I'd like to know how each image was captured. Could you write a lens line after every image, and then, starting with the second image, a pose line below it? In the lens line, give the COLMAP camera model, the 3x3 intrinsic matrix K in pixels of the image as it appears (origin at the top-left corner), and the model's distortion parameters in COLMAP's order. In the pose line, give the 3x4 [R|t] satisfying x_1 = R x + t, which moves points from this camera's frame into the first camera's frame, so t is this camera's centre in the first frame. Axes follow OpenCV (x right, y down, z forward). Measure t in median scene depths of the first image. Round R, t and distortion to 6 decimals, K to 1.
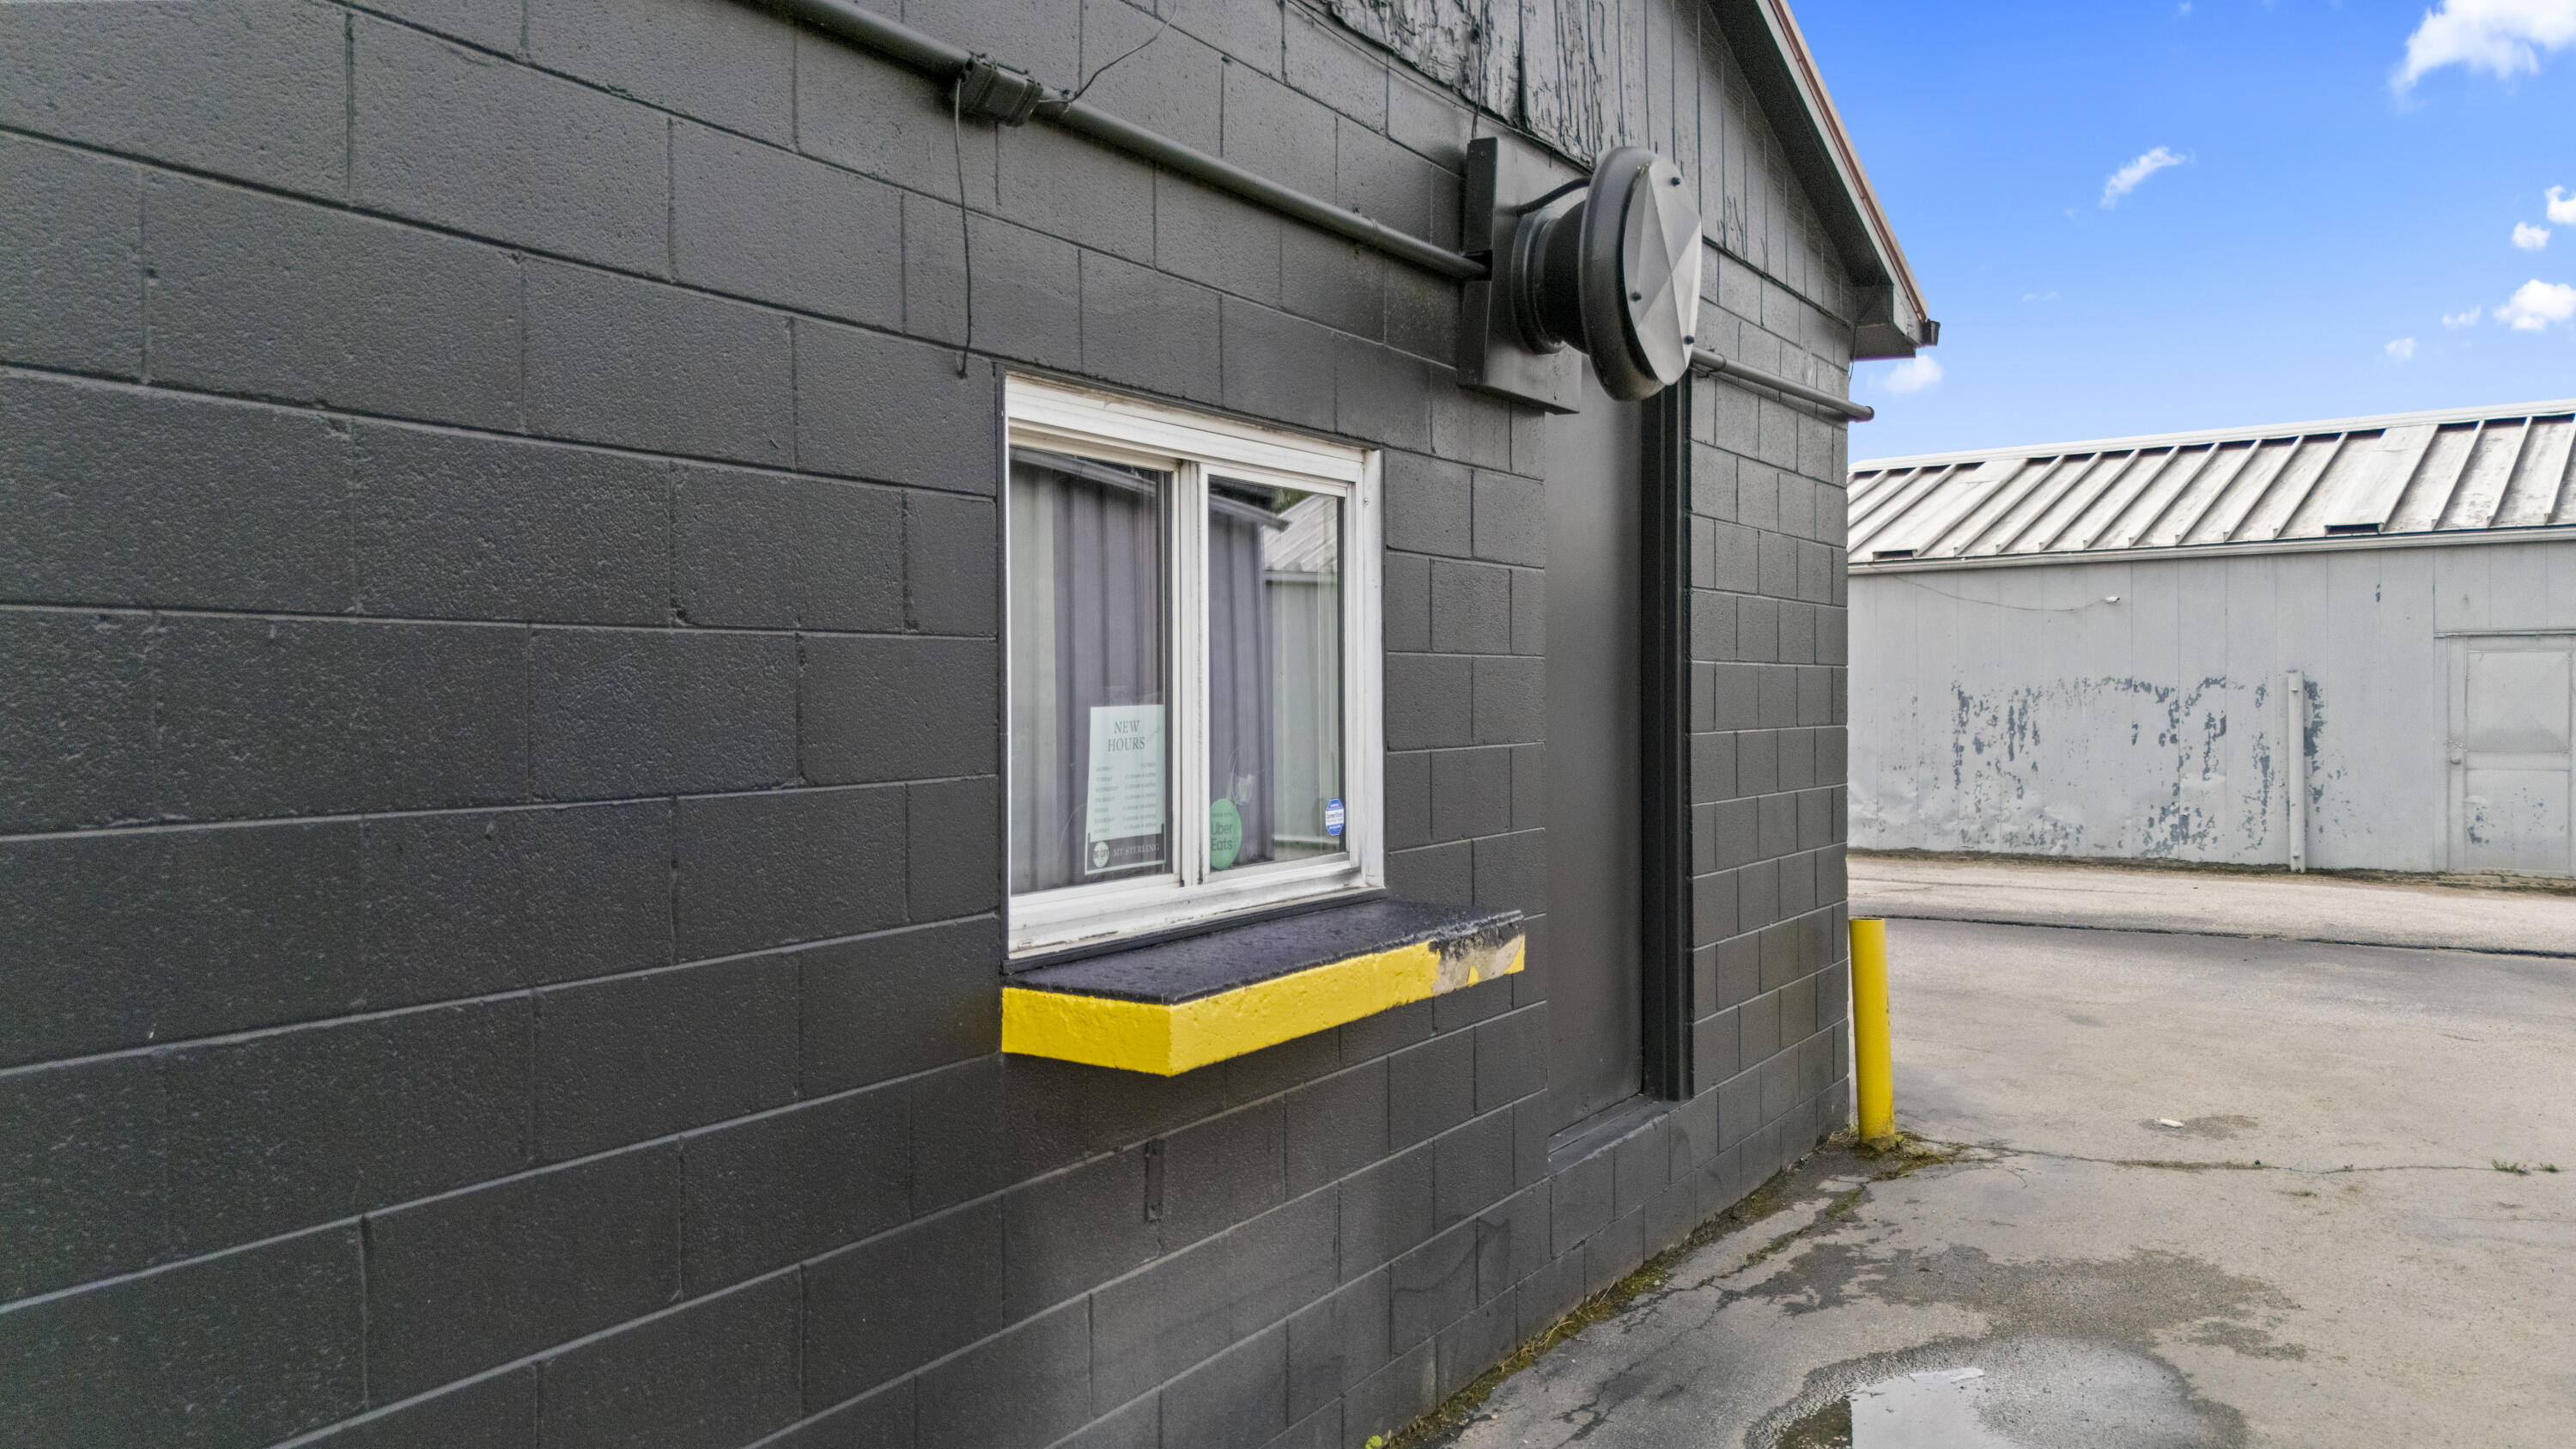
lens RADIAL K [[1829.0, 0, 1288.0], [0, 1829.0, 724.5], [0, 0, 1]] dist [0.005608, -0.053905]
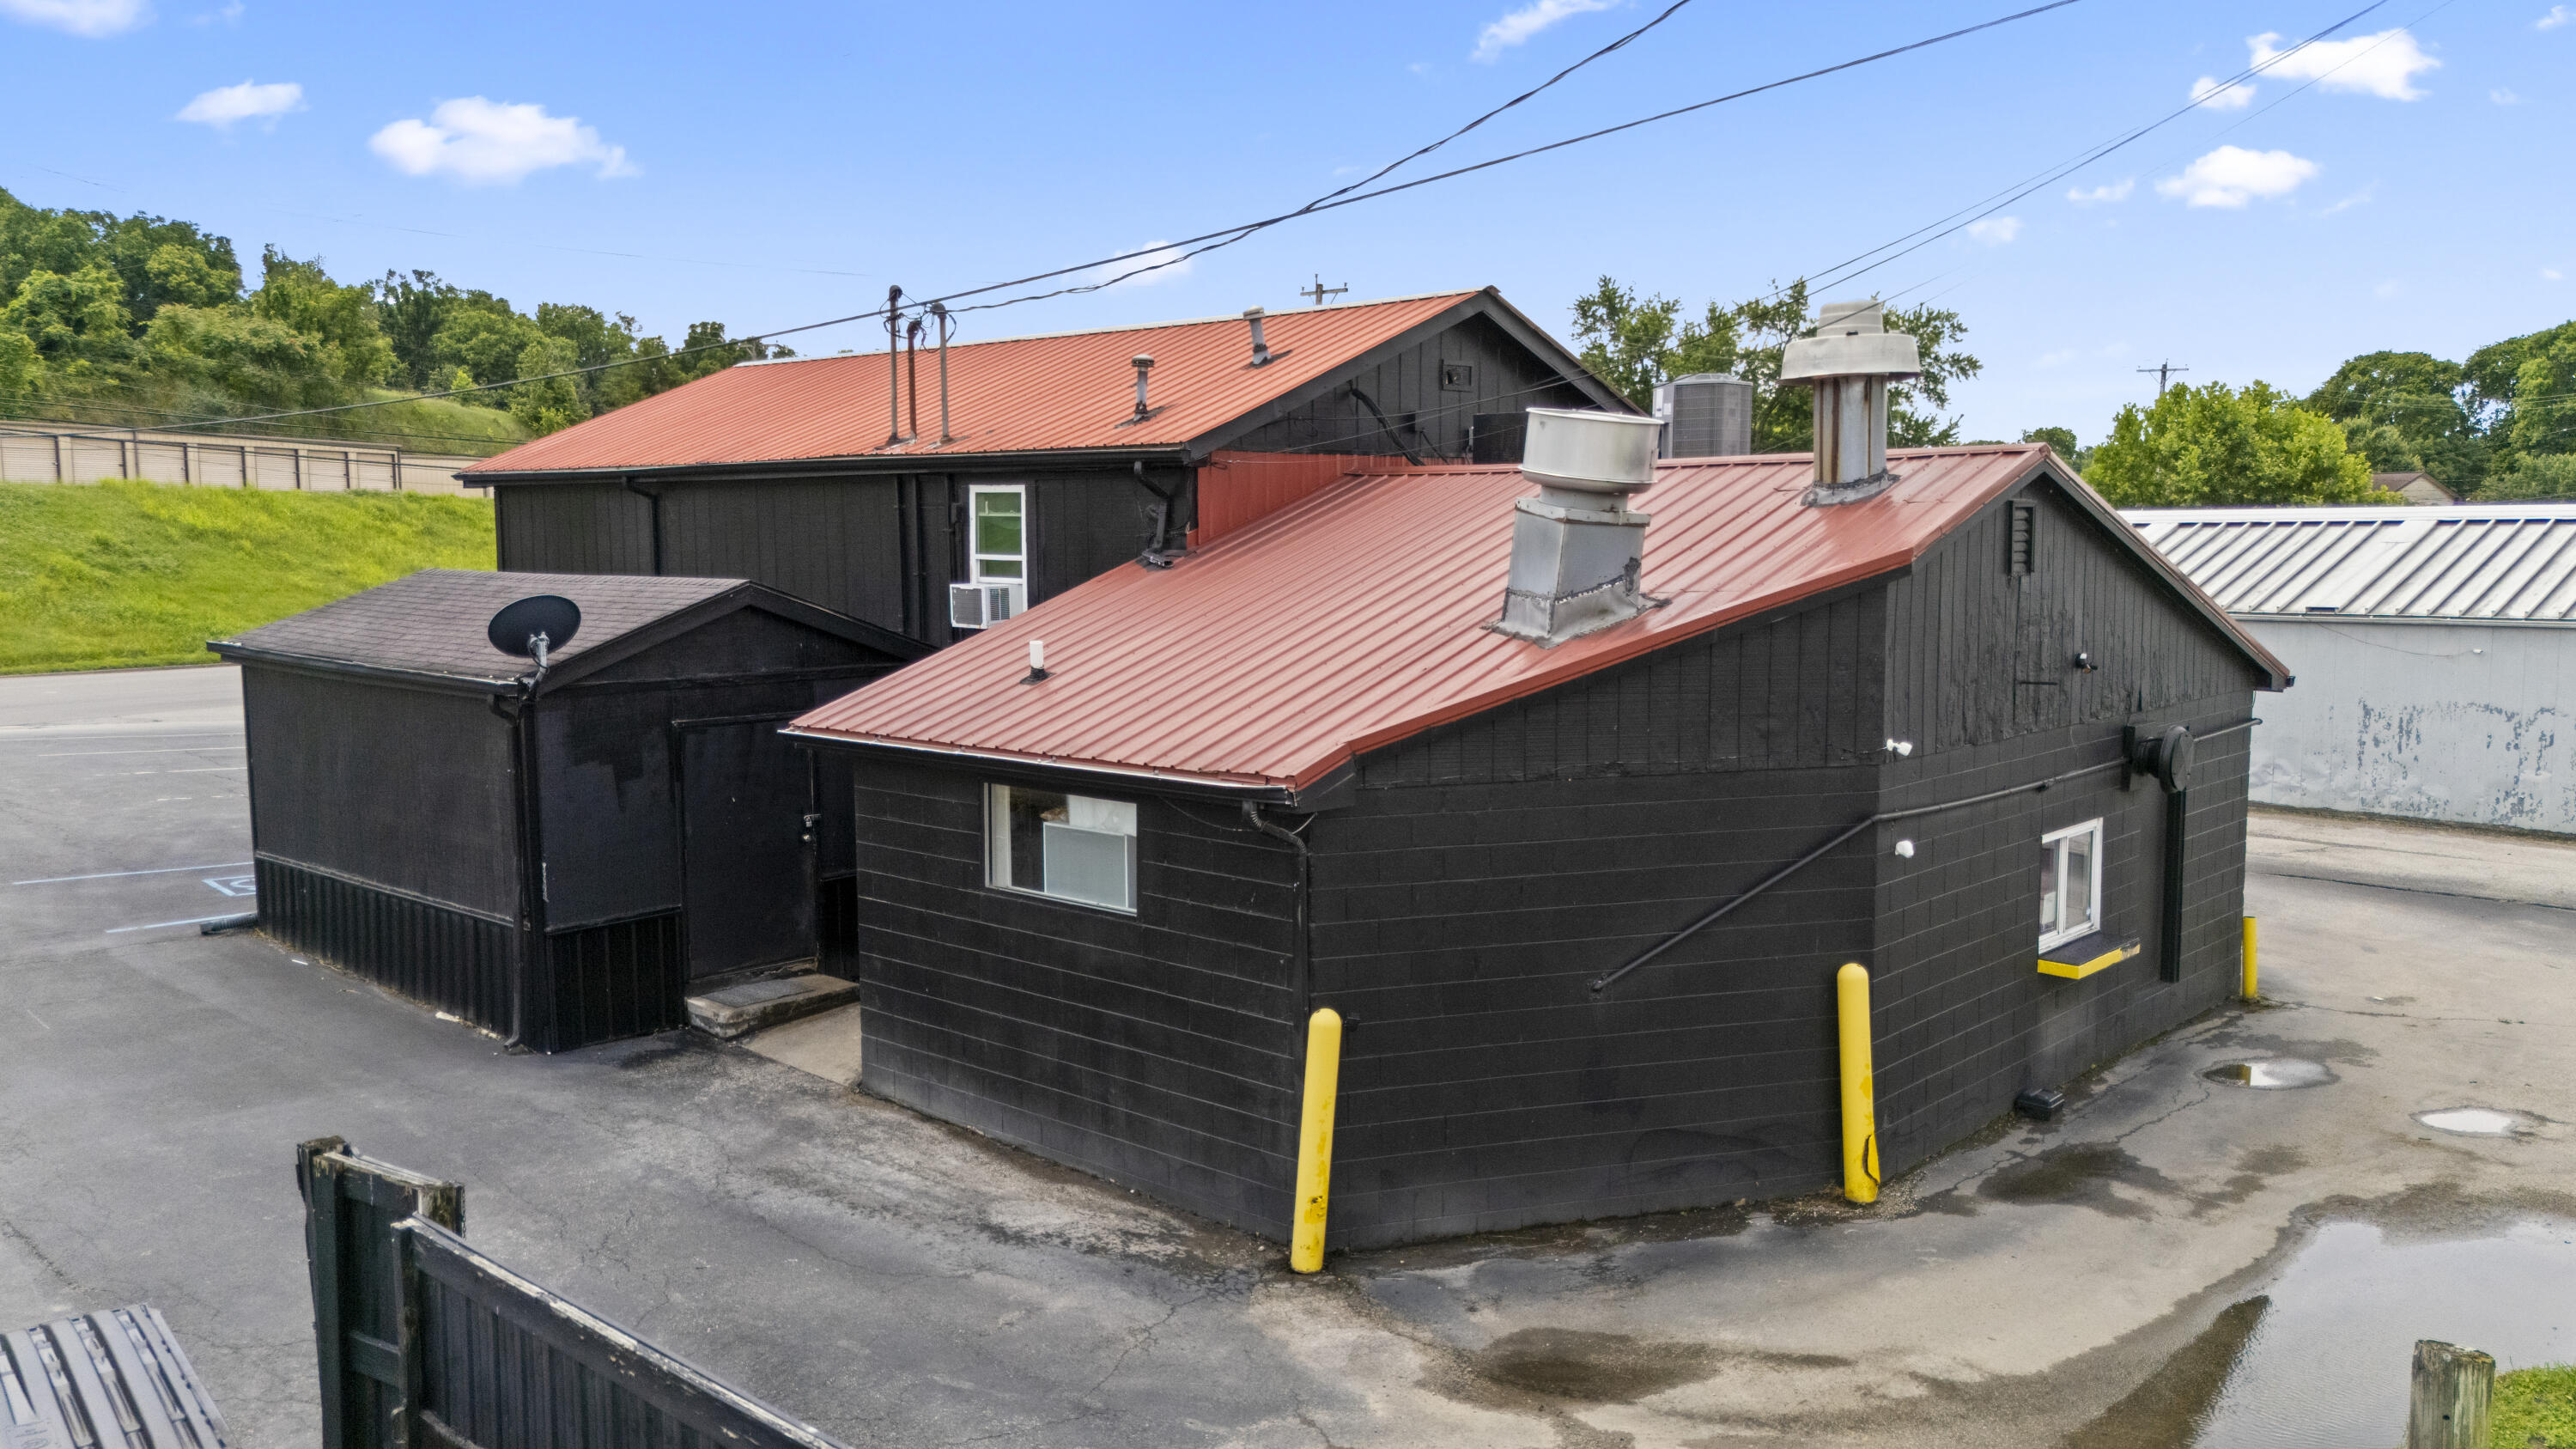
lens RADIAL K [[1922.0, 0, 1300.2], [0, 1922.0, 722.2], [0, 0, 1]] dist [0.071067, -0.077166]
pose [[0.981753, 0.017040, -0.189396, -0.190001], [0.001644, 0.995179, 0.098058, -0.170559], [0.190154, -0.096580, 0.976992, -0.749596]]
